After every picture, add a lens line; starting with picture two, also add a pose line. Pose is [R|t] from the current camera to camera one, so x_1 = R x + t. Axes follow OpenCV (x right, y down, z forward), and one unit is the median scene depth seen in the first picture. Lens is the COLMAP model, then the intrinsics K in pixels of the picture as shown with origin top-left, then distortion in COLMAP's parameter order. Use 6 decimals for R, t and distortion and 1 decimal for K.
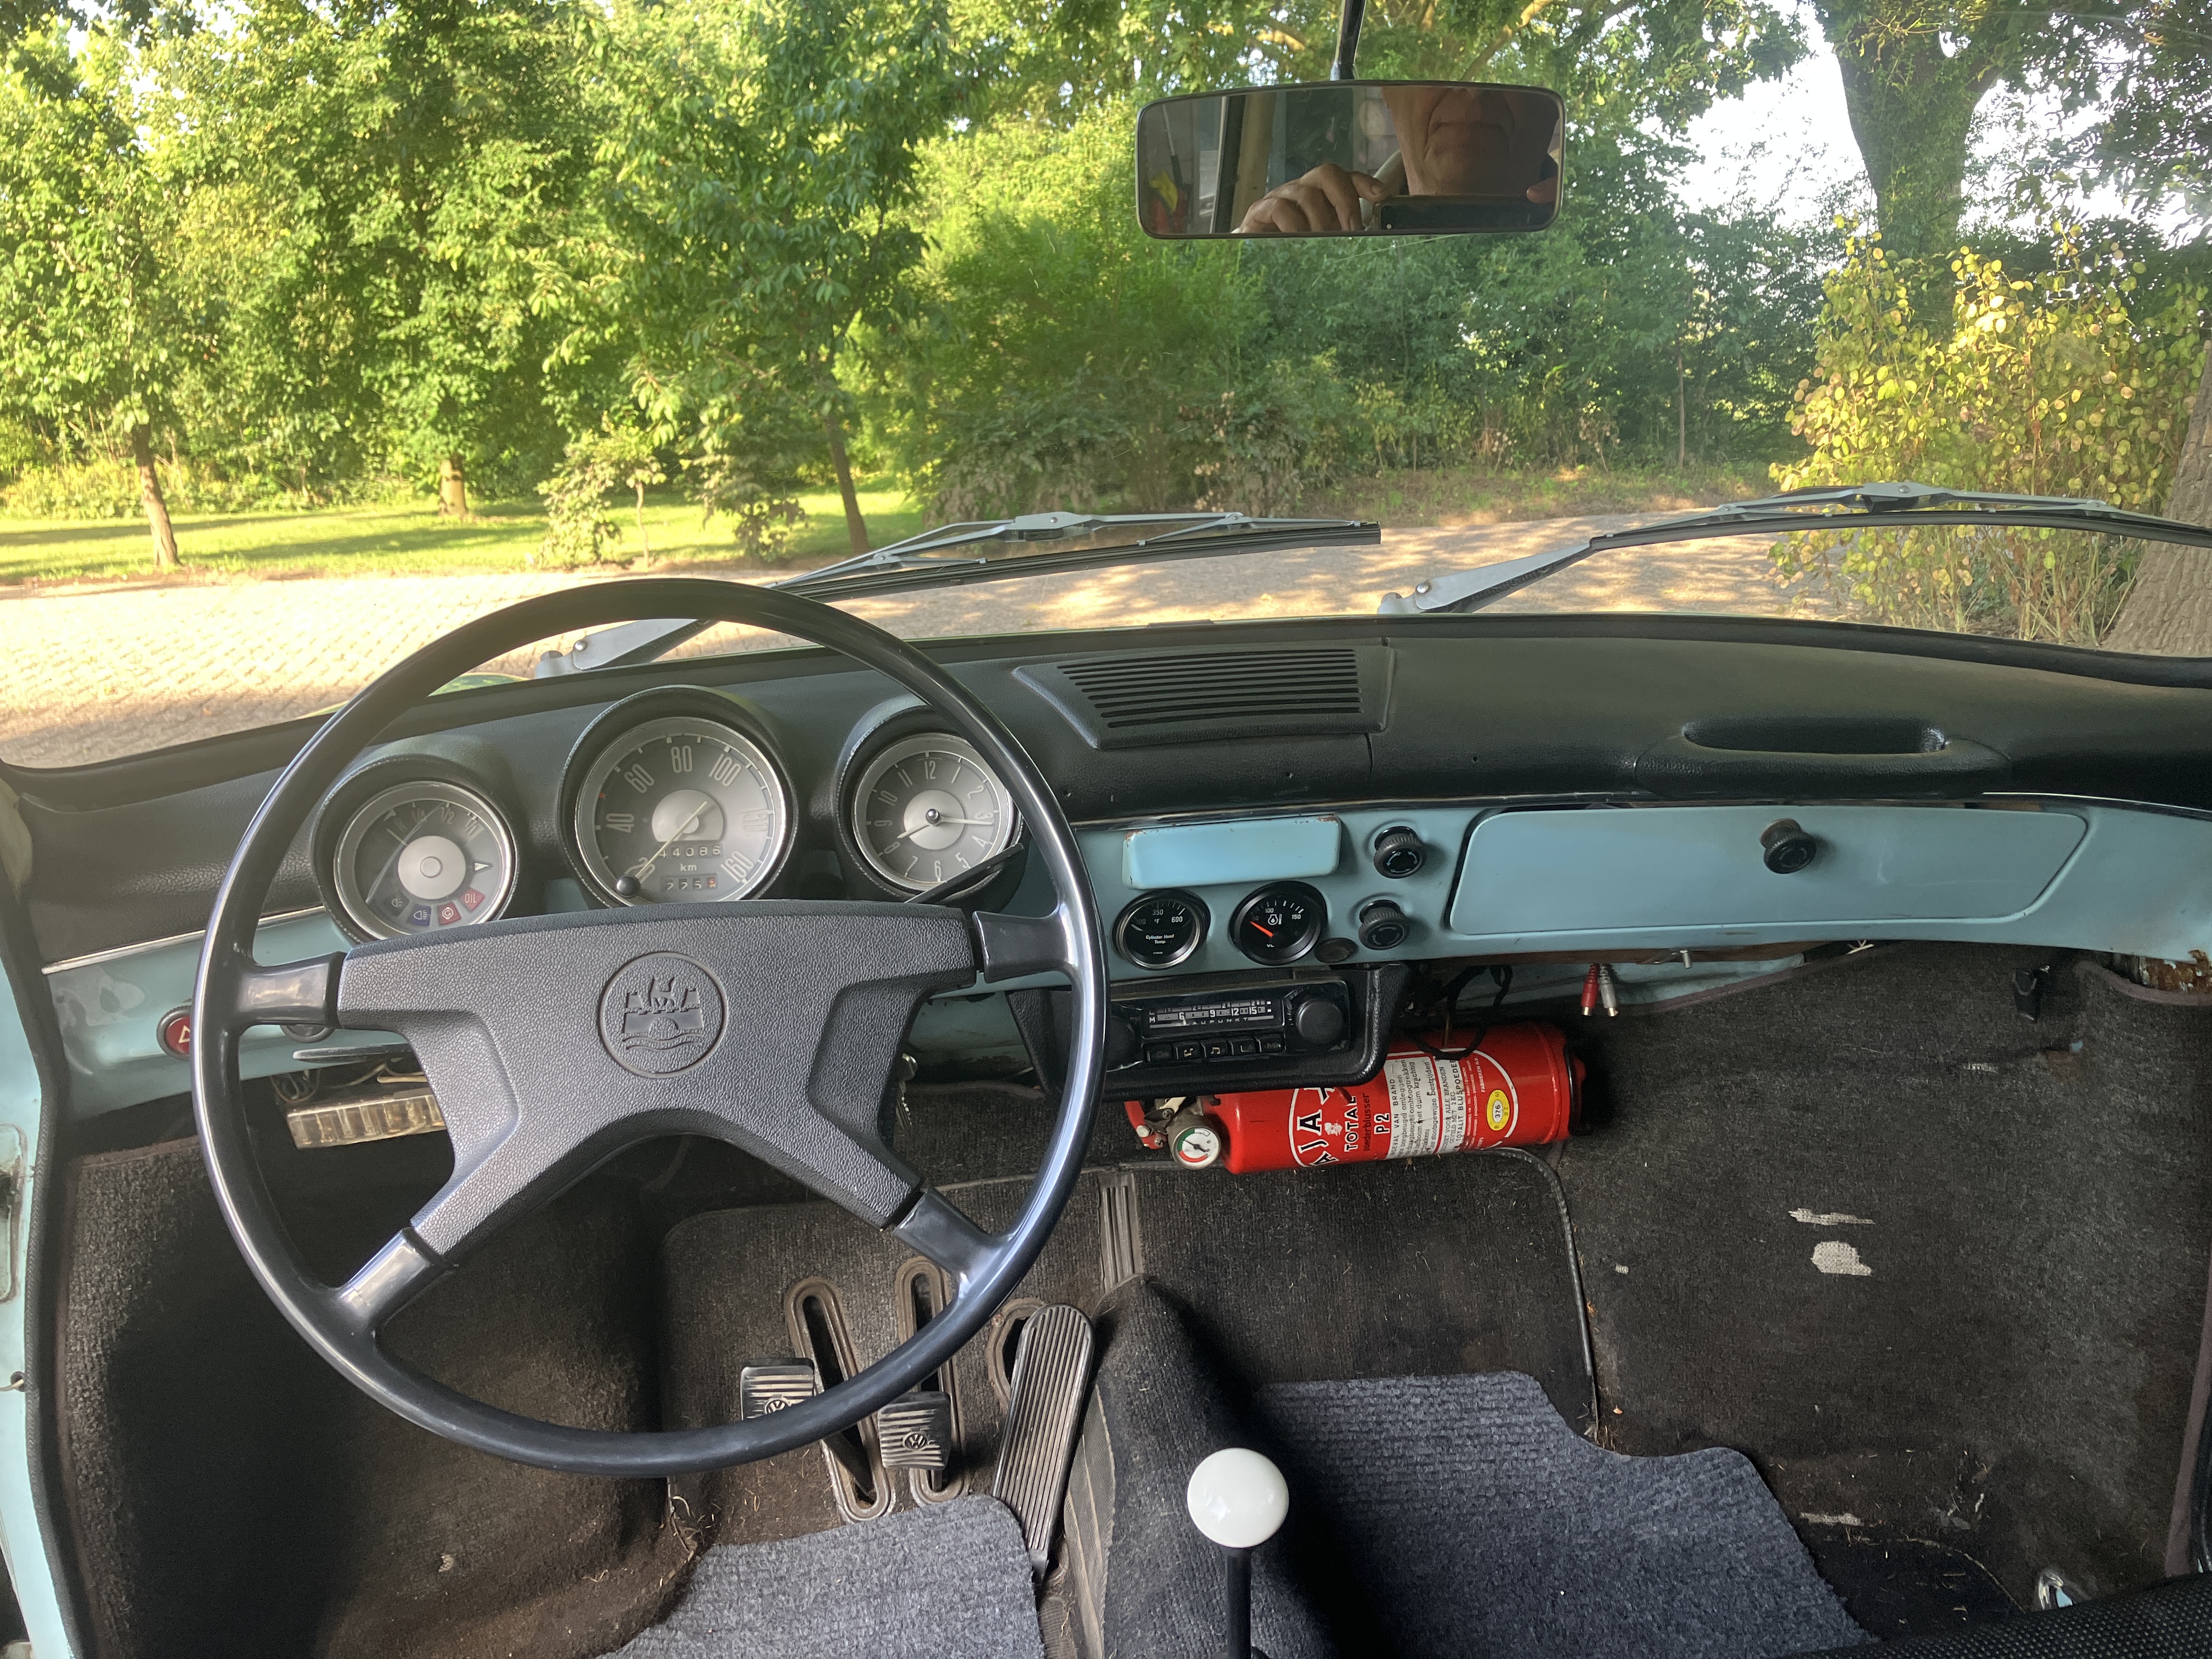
lens RADIAL K [[1803.2, 0, 1129.0], [0, 1803.2, 832.9], [0, 0, 1]] dist [0.032245, -0.018982]
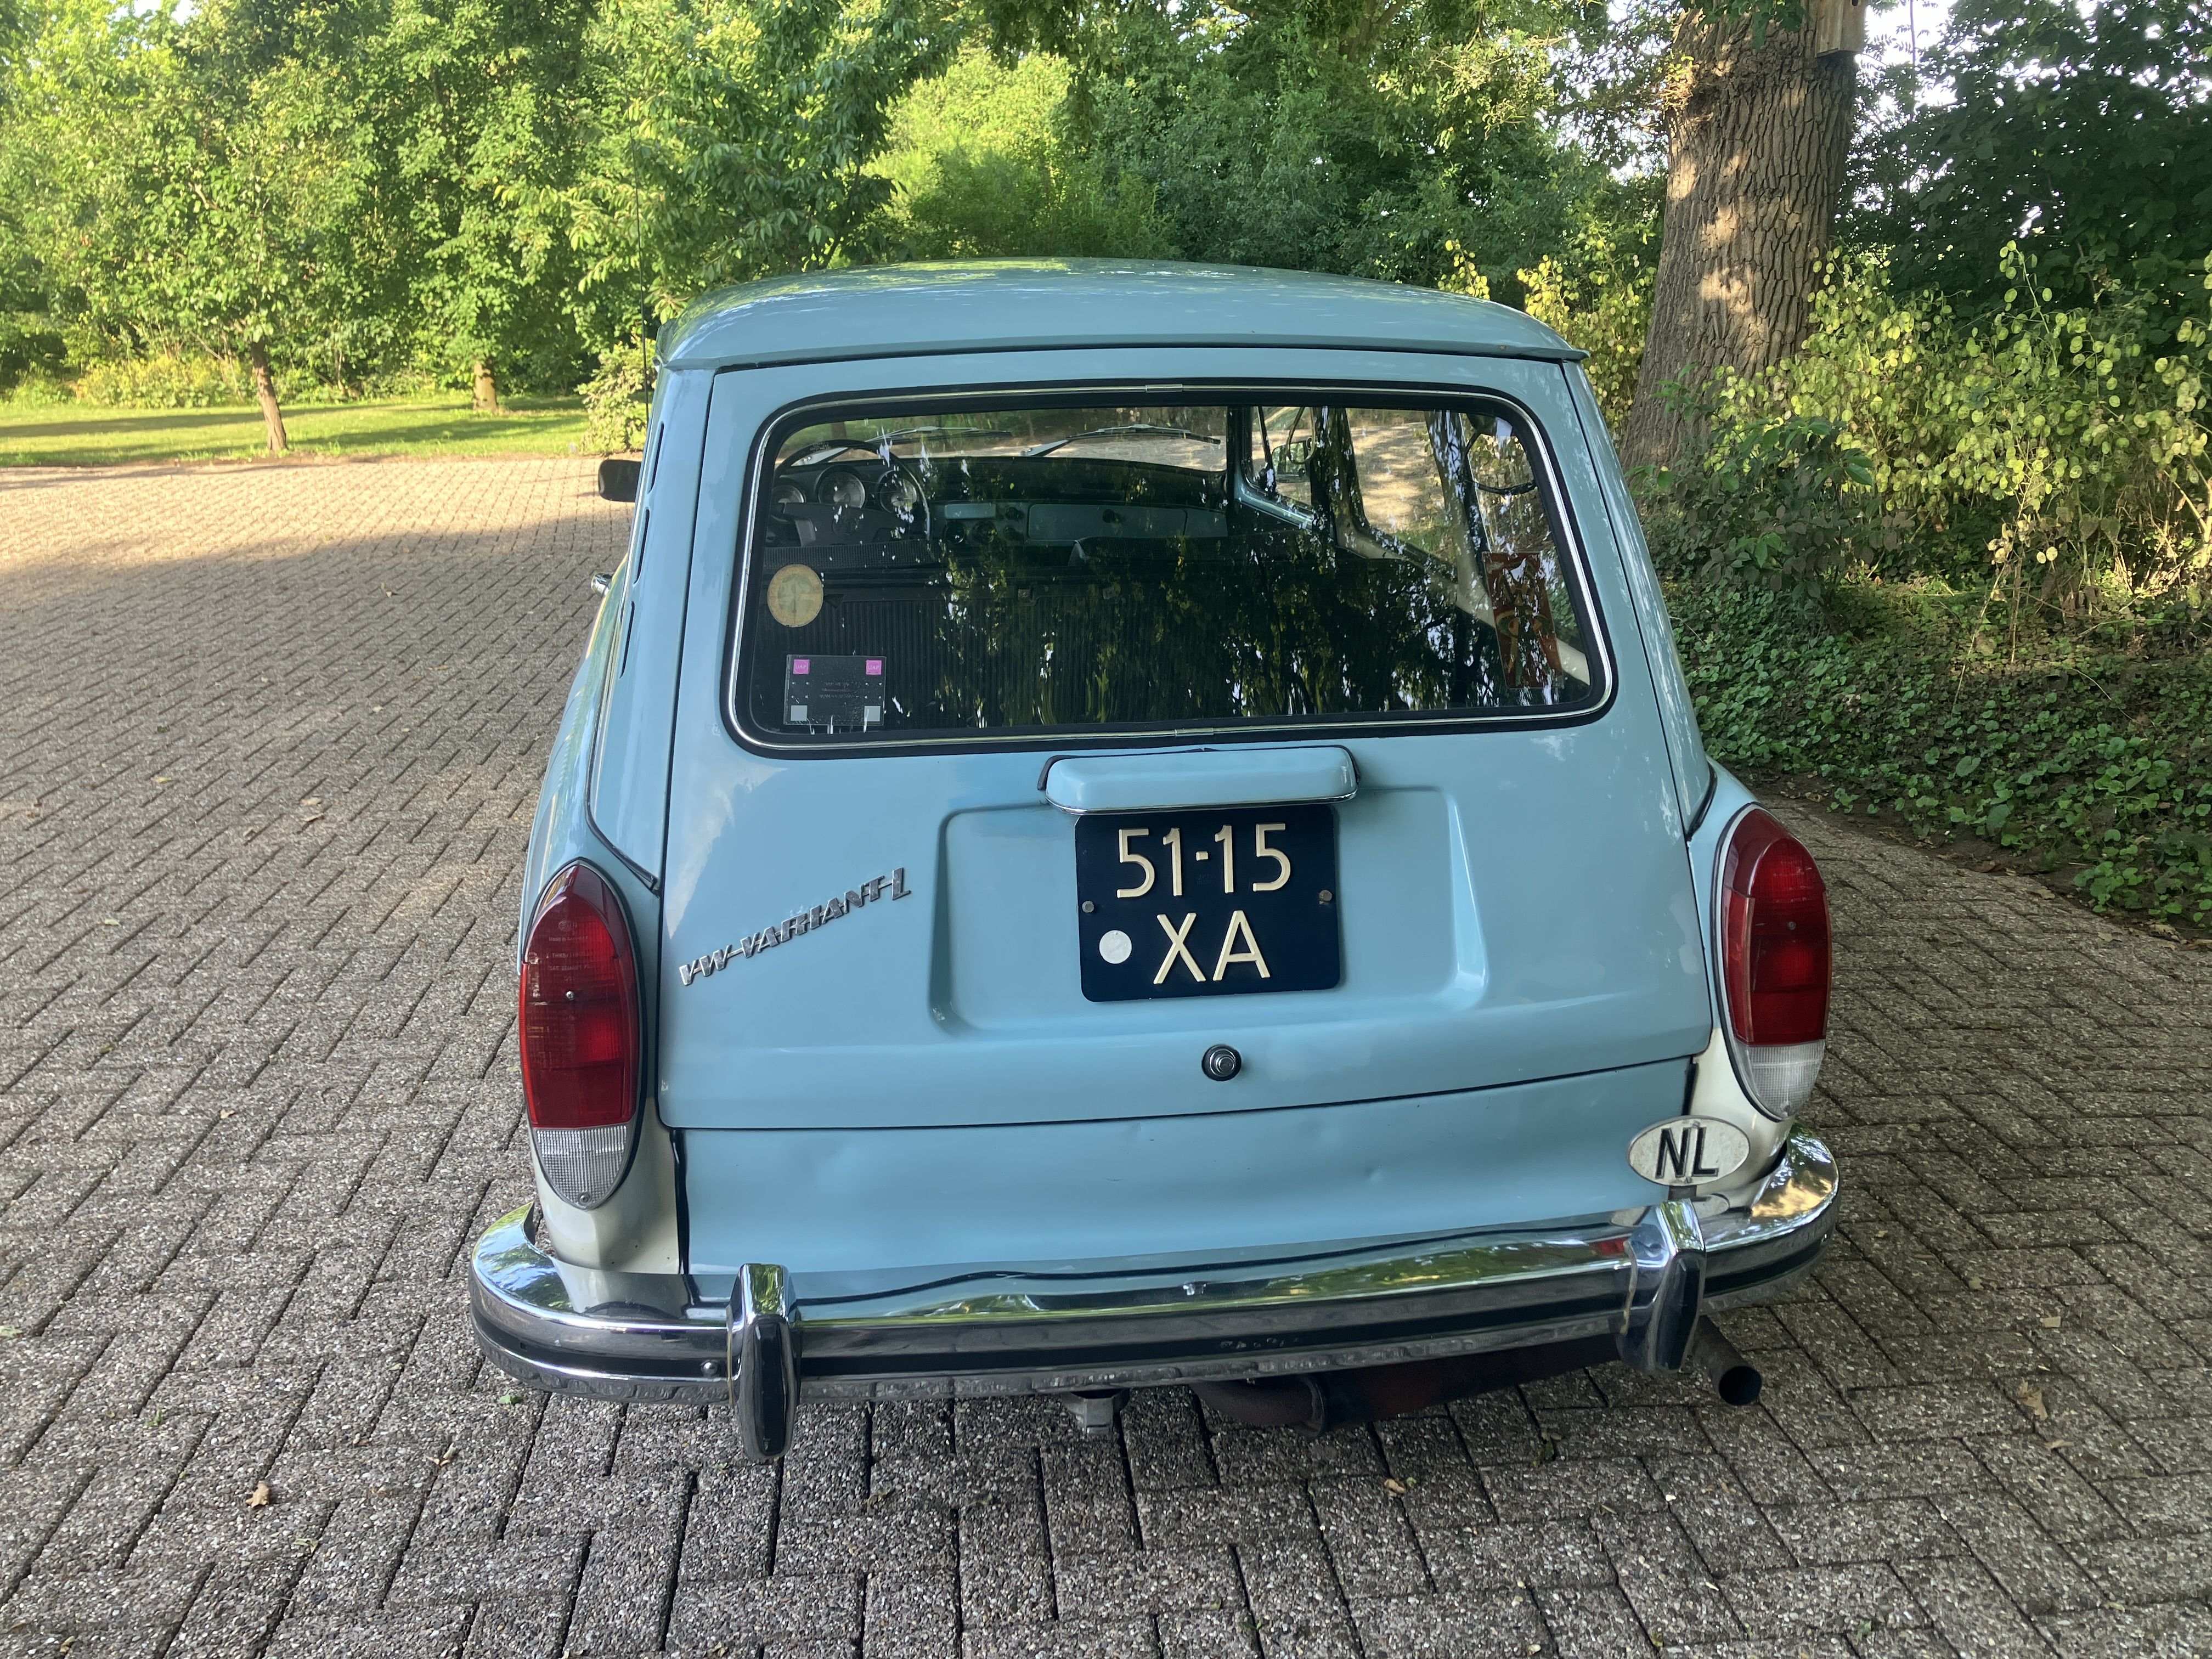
lens RADIAL K [[1803.2, 0, 1104.8], [0, 1803.2, 831.5], [0, 0, 1]] dist [0.032245, -0.018982]
pose [[0.999931, 0.008386, 0.008275, 0.018886], [-0.008823, 0.998483, 0.054352, 0.031739], [-0.007807, -0.054421, 0.998488, -0.199185]]
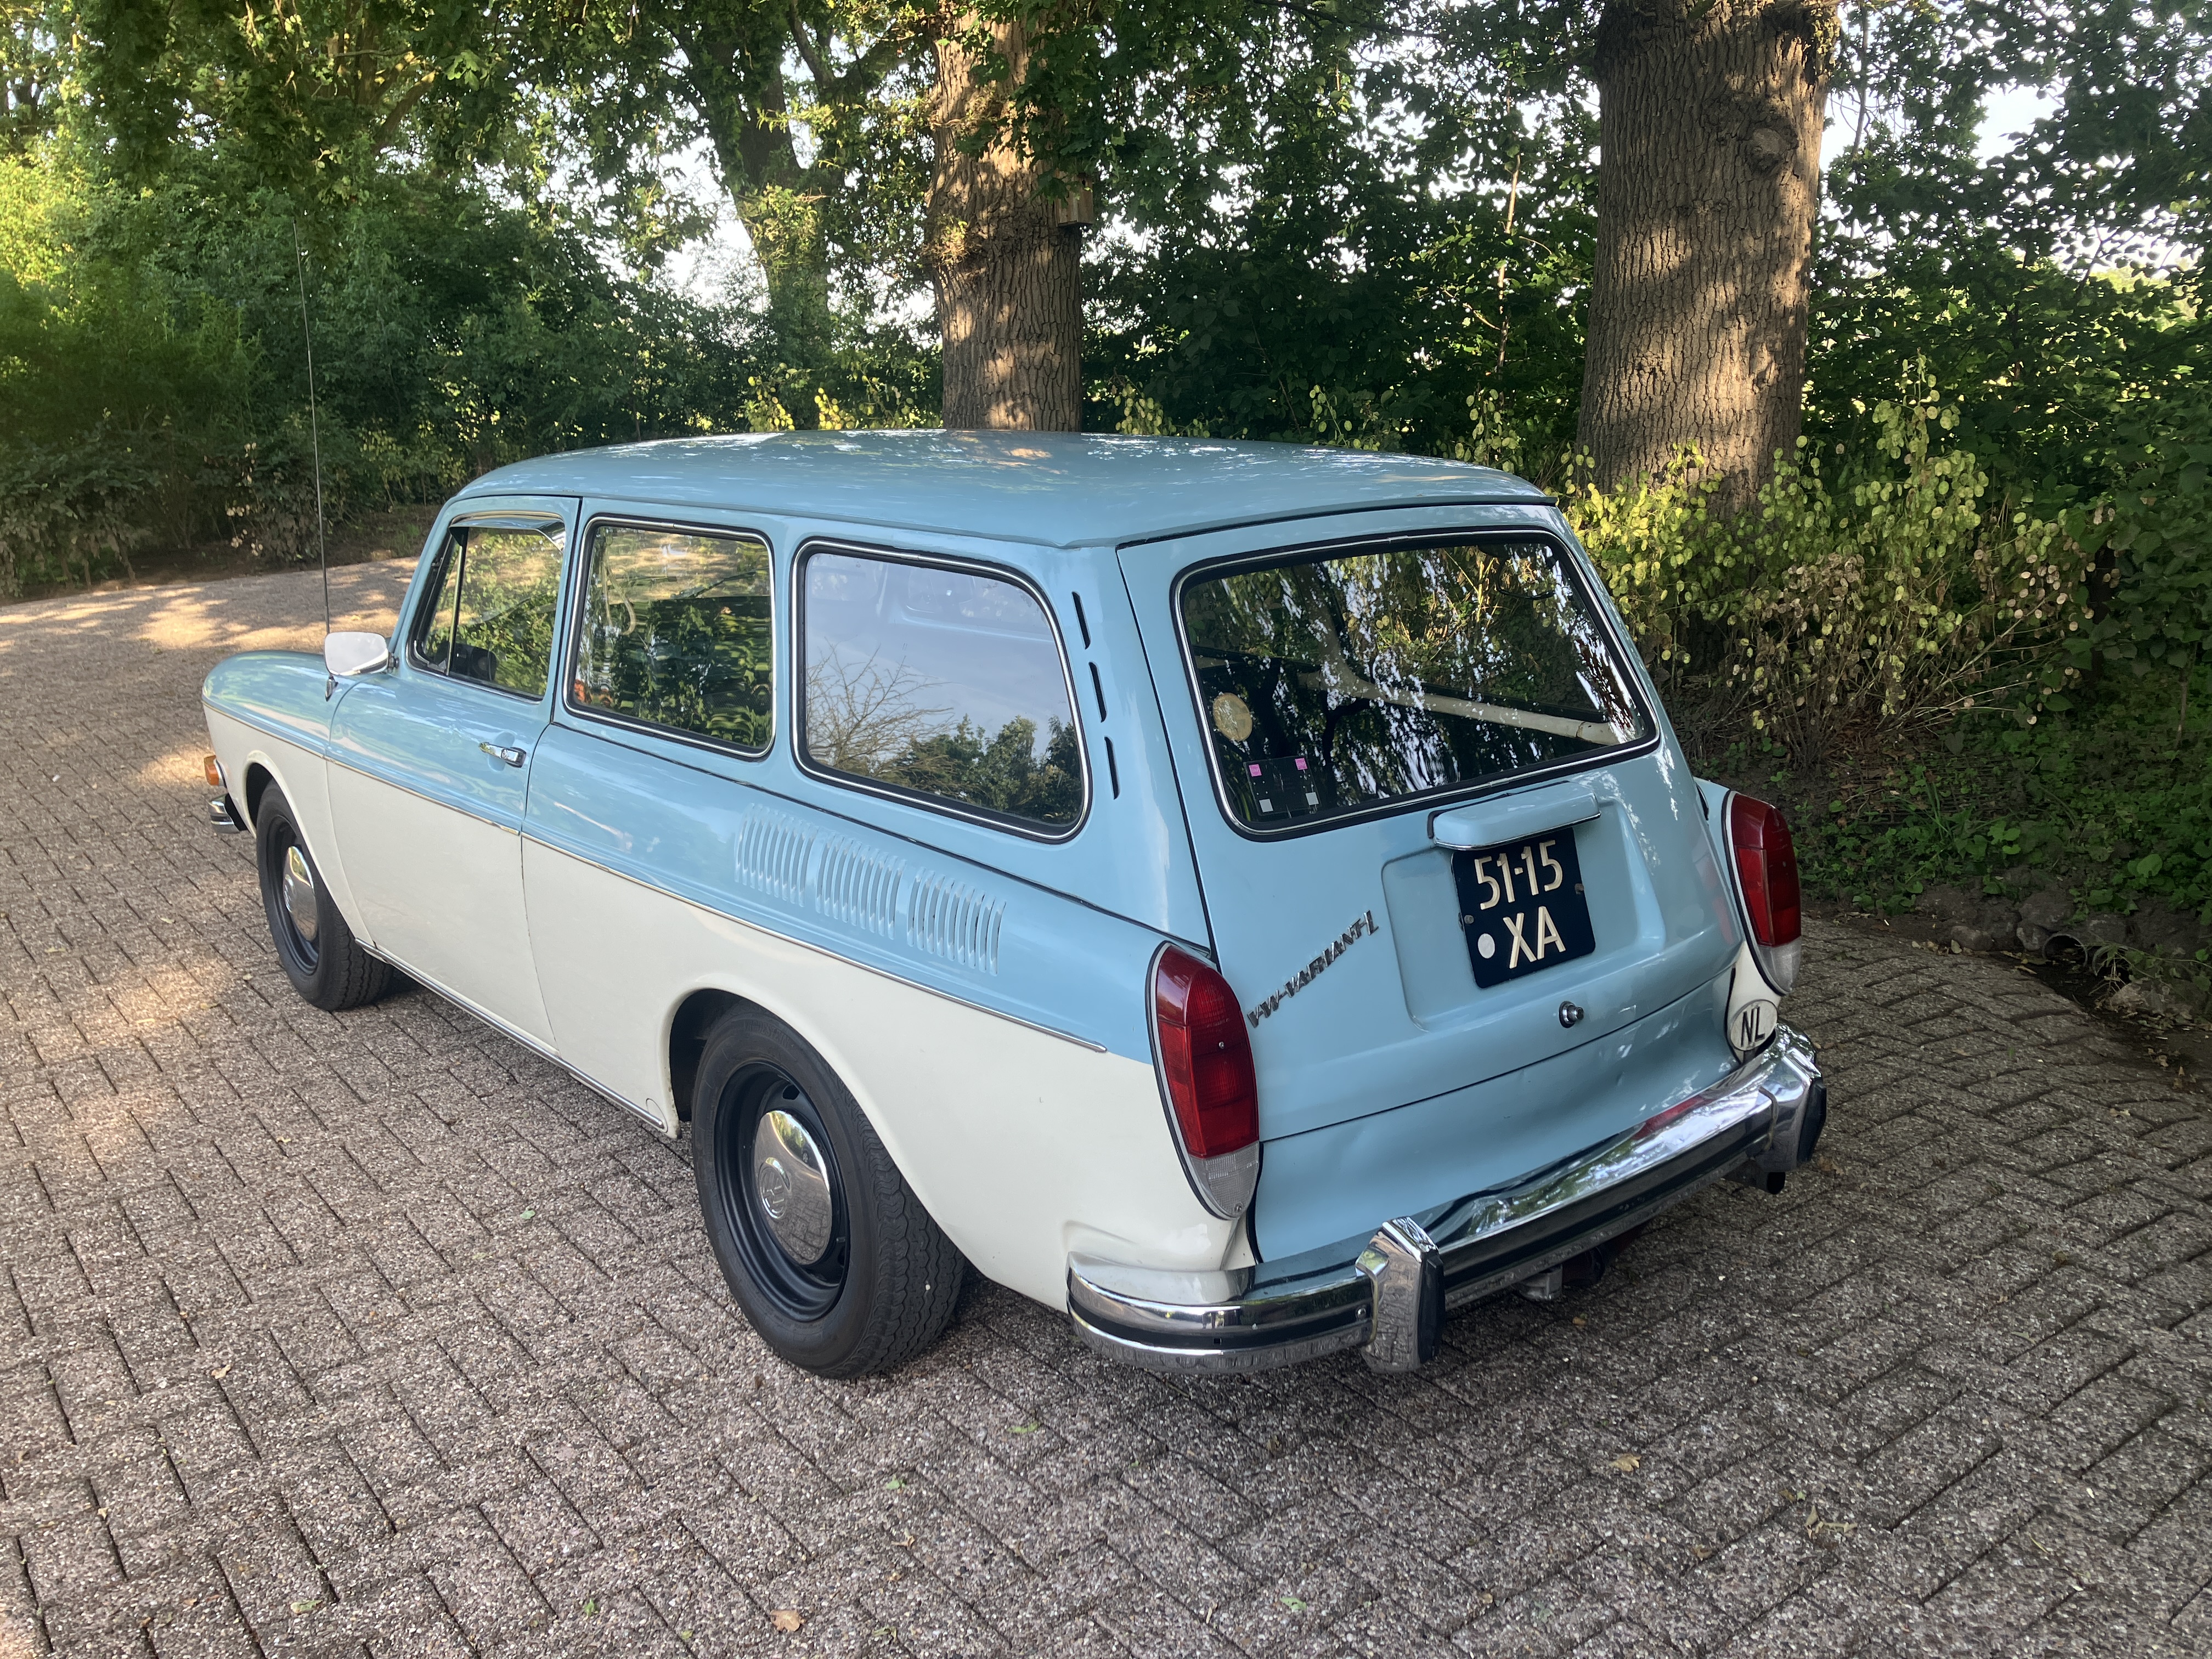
lens RADIAL K [[1803.2, 0, 1106.0], [0, 1803.2, 829.4], [0, 0, 1]] dist [0.032245, -0.018982]
pose [[0.856501, -0.123488, 0.501155, -0.068796], [0.126476, 0.991569, 0.028174, 0.027493], [-0.500409, 0.039253, 0.864899, -0.203513]]
